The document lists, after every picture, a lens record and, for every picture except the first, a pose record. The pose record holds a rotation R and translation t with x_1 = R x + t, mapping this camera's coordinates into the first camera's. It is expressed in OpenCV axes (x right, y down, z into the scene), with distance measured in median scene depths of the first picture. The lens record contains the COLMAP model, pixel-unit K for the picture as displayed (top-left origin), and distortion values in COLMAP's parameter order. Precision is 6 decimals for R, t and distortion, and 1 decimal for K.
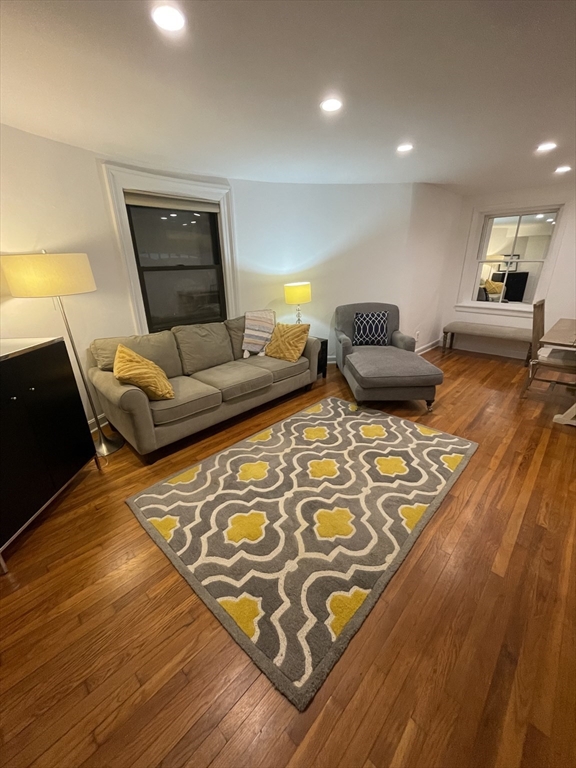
lens RADIAL K [[307.6, 0, 288.9], [0, 307.6, 387.6], [0, 0, 1]] dist [-0.002558, 0.000223]
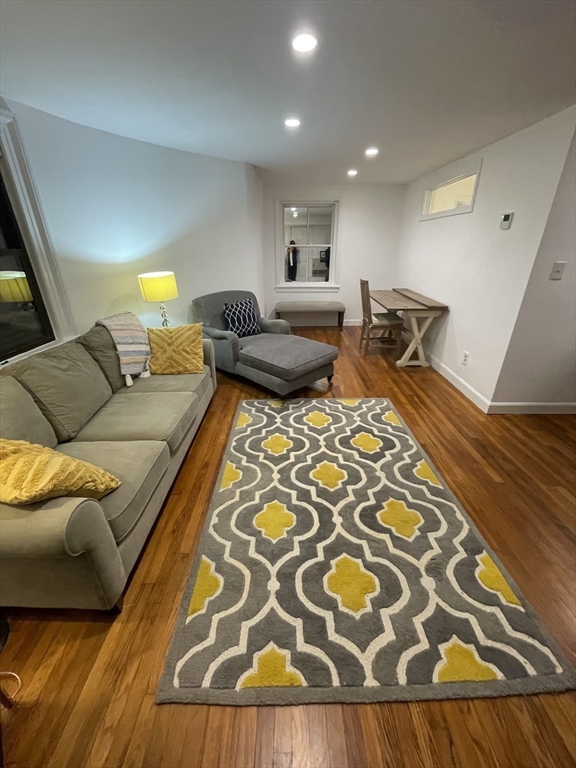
lens RADIAL K [[307.6, 0, 290.0], [0, 307.6, 385.3], [0, 0, 1]] dist [-0.002558, 0.000223]
pose [[0.718345, -0.279136, 0.637231, -0.481415], [0.255970, 0.957768, 0.130992, -0.142029], [-0.646884, 0.069014, 0.759459, 0.361769]]
